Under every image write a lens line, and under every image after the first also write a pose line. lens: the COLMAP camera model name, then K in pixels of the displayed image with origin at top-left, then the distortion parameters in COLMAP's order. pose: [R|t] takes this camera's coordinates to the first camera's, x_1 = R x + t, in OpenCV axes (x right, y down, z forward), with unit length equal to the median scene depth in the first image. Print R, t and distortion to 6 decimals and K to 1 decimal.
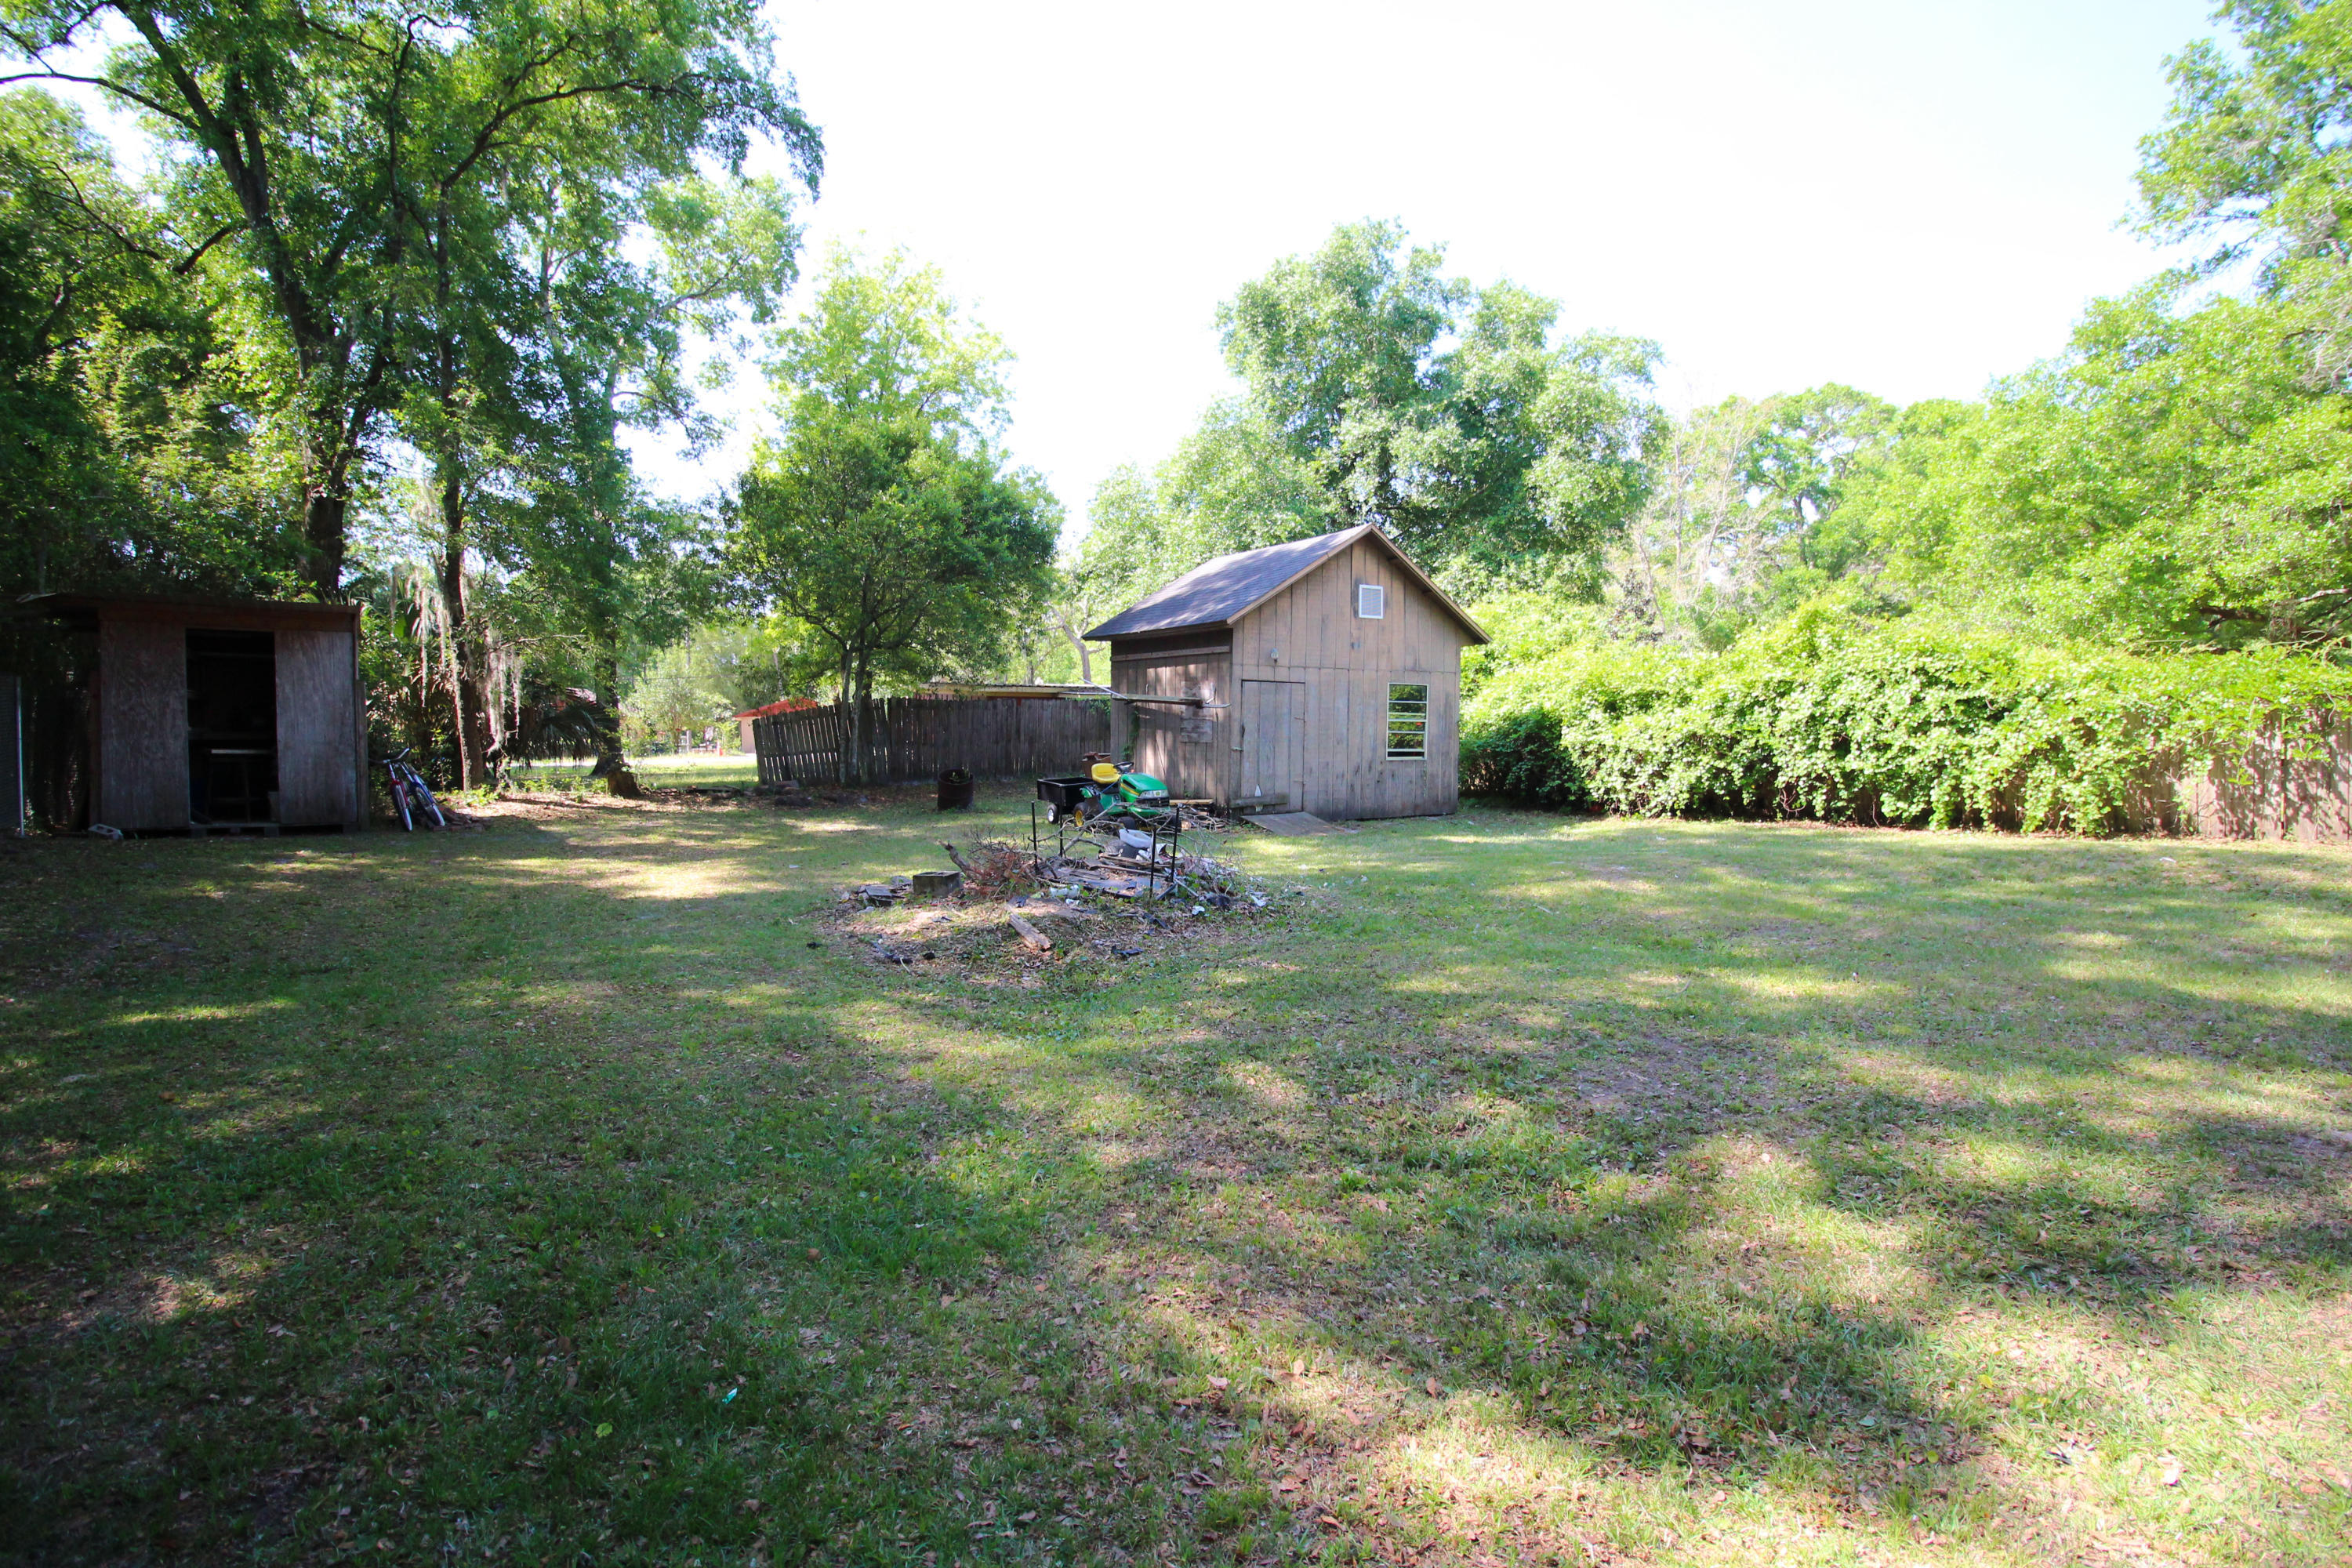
lens RADIAL K [[1087.5, 0, 1189.3], [0, 1087.5, 773.0], [0, 0, 1]] dist [0.001093, -0.013502]
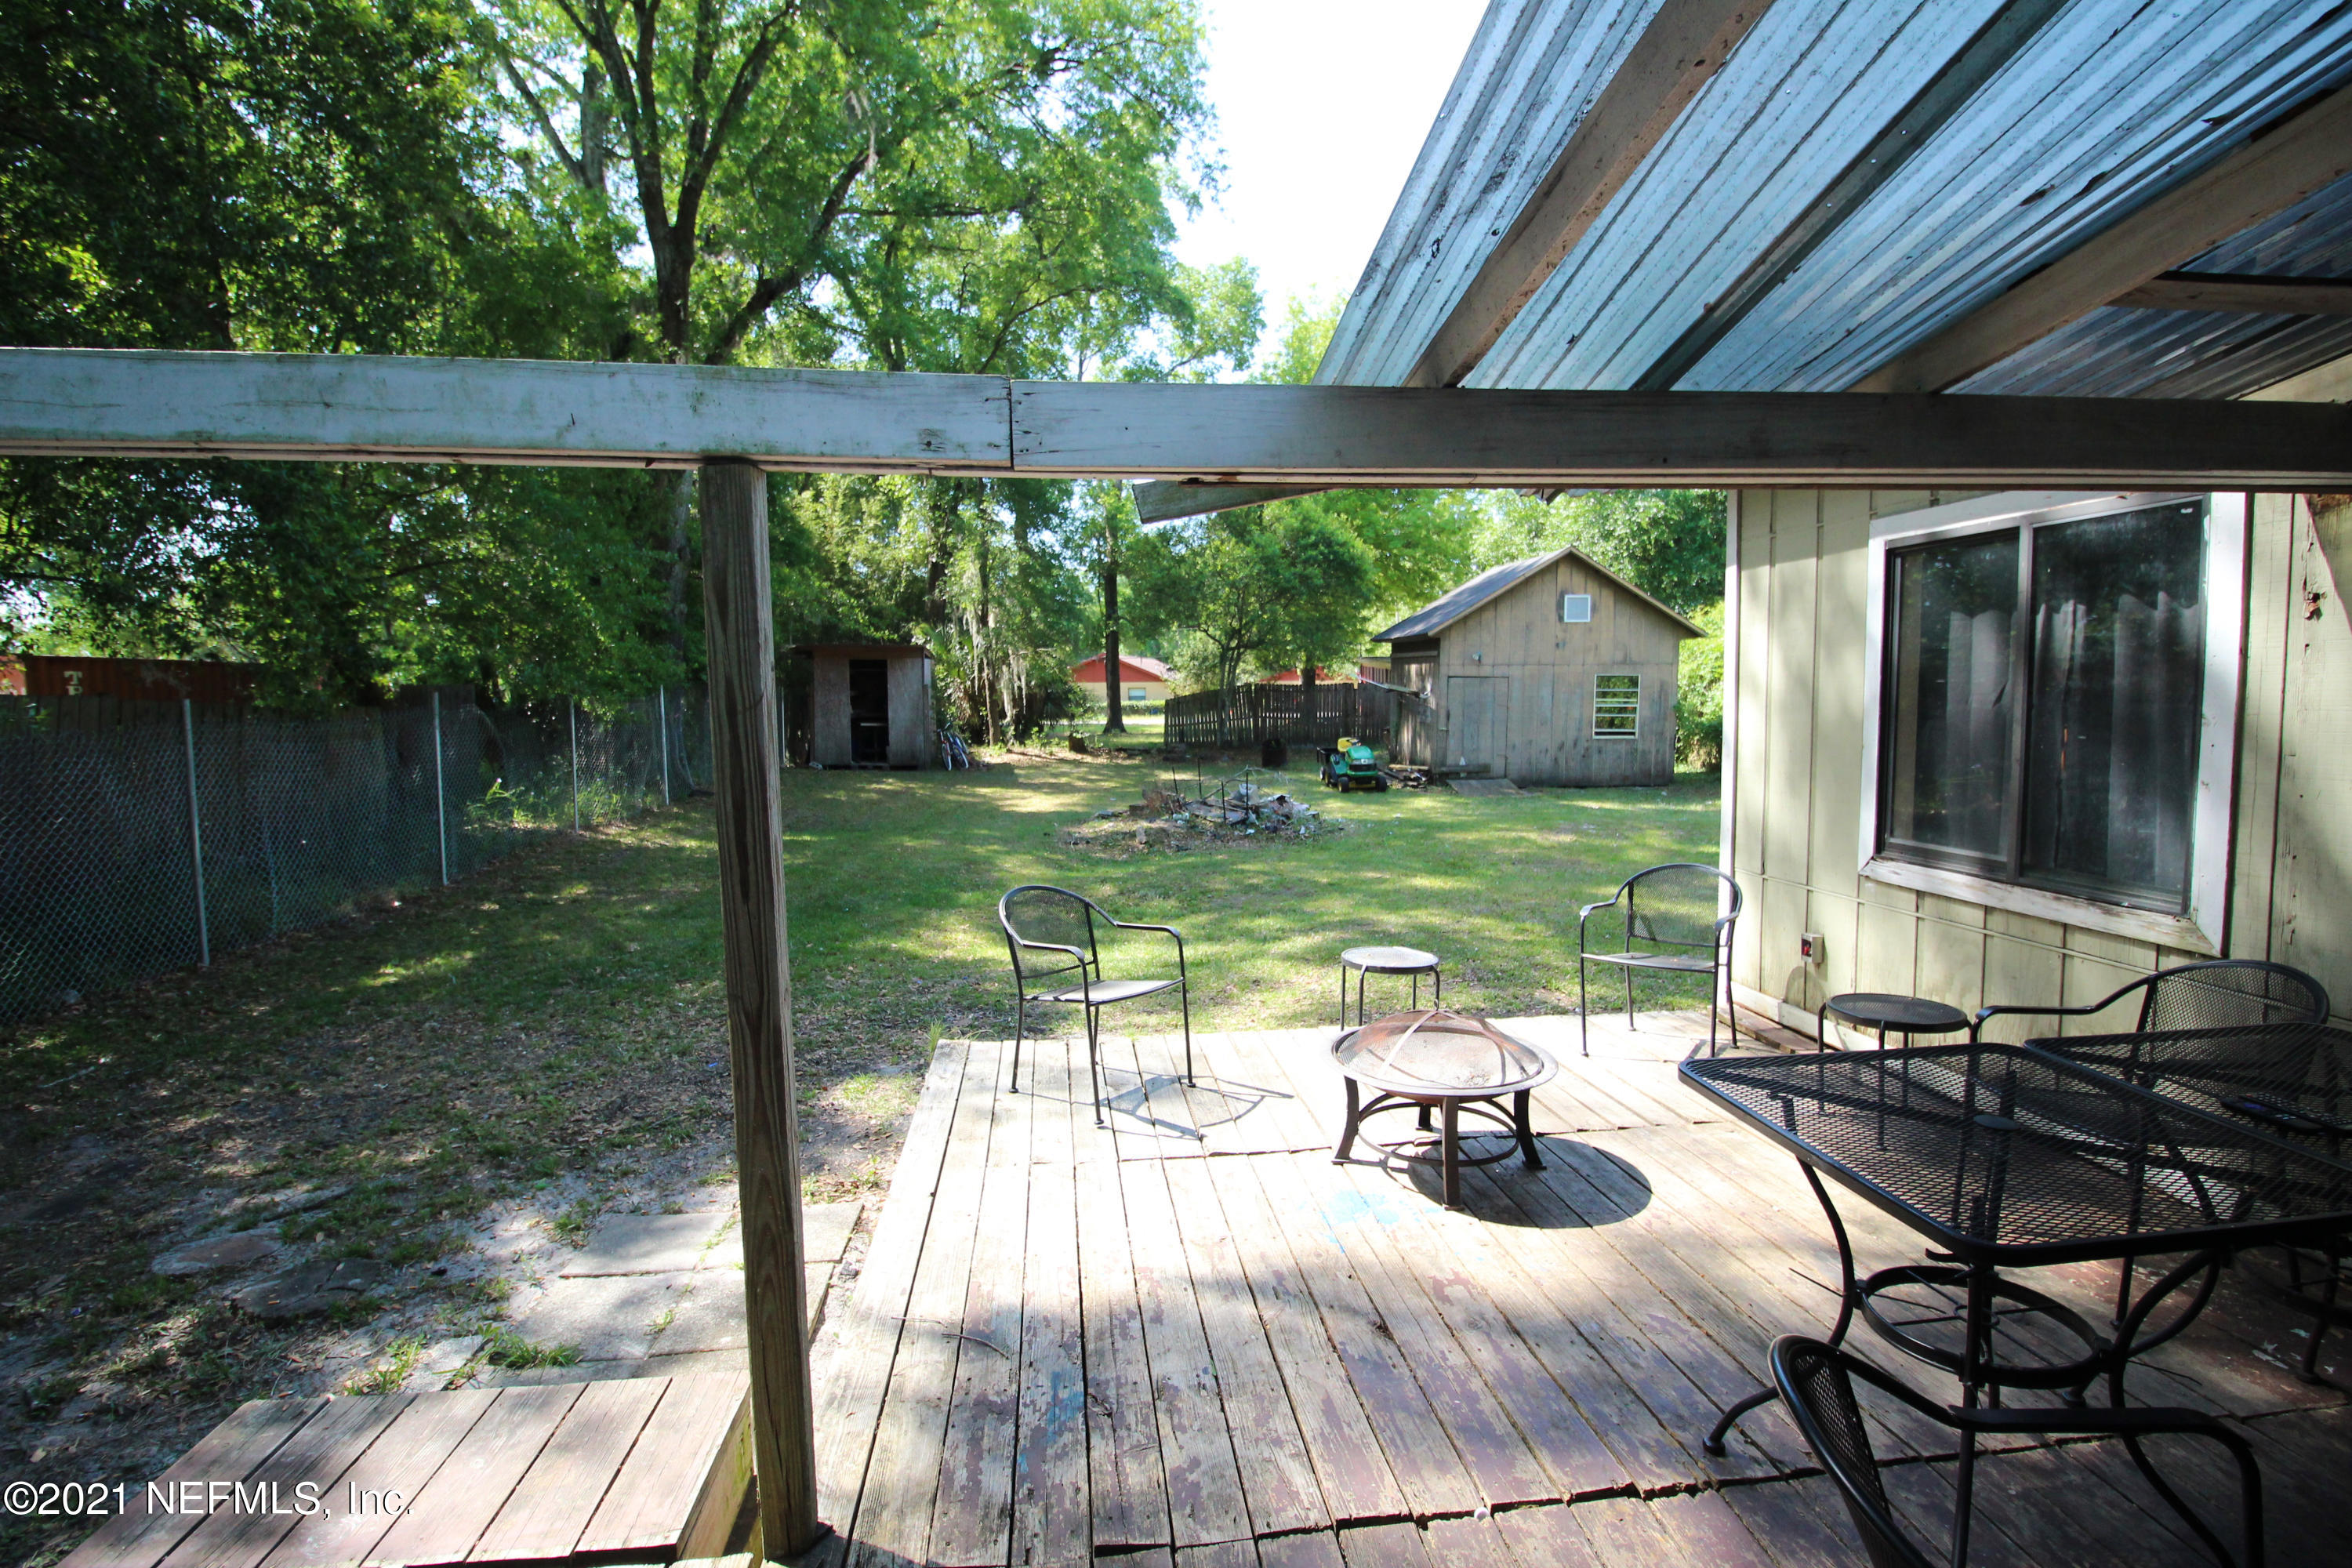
lens RADIAL K [[1087.5, 0, 1189.3], [0, 1087.5, 773.0], [0, 0, 1]] dist [0.001093, -0.013502]
pose [[0.871539, 0.035298, -0.489055, 0.396409], [-0.014615, 0.998832, 0.046046, -0.023468], [0.490109, -0.032983, 0.871037, -0.281794]]
